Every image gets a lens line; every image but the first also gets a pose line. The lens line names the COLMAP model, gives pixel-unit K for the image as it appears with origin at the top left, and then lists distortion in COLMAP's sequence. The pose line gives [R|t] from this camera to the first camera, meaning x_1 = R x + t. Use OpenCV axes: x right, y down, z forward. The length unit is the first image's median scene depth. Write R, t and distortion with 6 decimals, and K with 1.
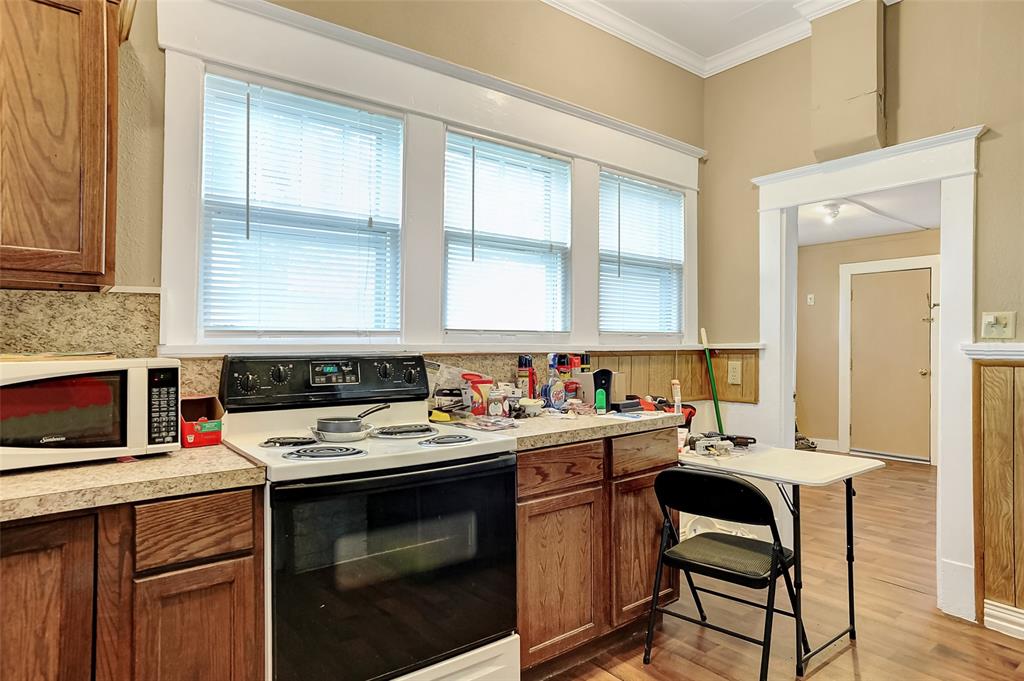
lens RADIAL K [[586.1, 0, 509.4], [0, 586.1, 336.9], [0, 0, 1]] dist [-0.032293, 0.004113]
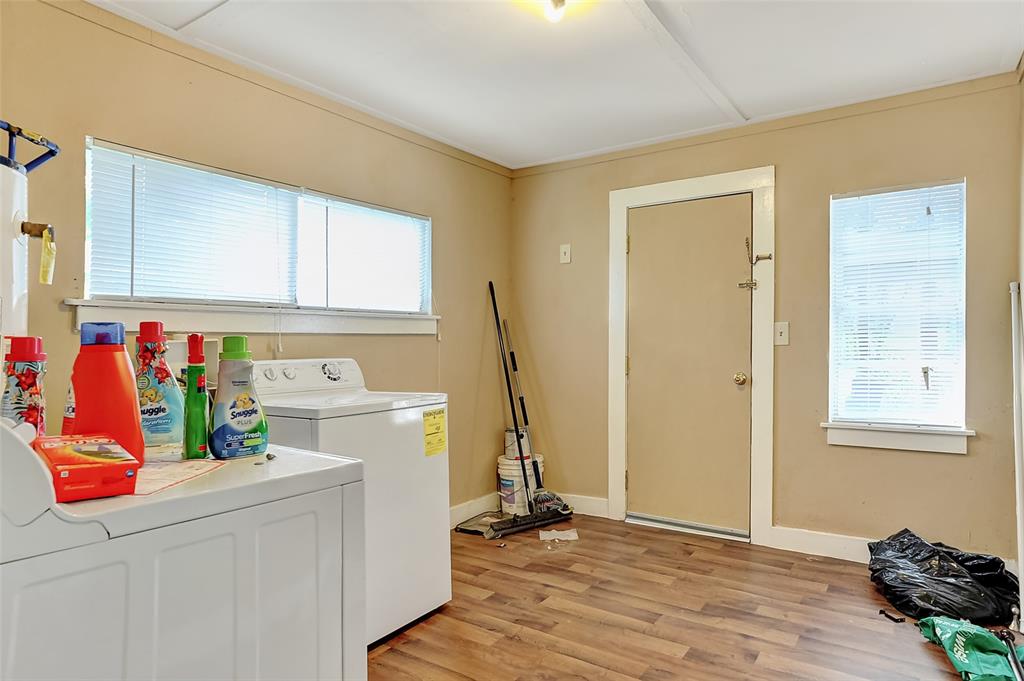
lens RADIAL K [[586.1, 0, 511.4], [0, 586.1, 340.5], [0, 0, 1]] dist [-0.032293, 0.004113]
pose [[0.935706, 0.004564, 0.352752, 0.482274], [-0.001152, 0.999951, -0.009881, 0.052063], [-0.352780, 0.008840, 0.935665, 0.867214]]
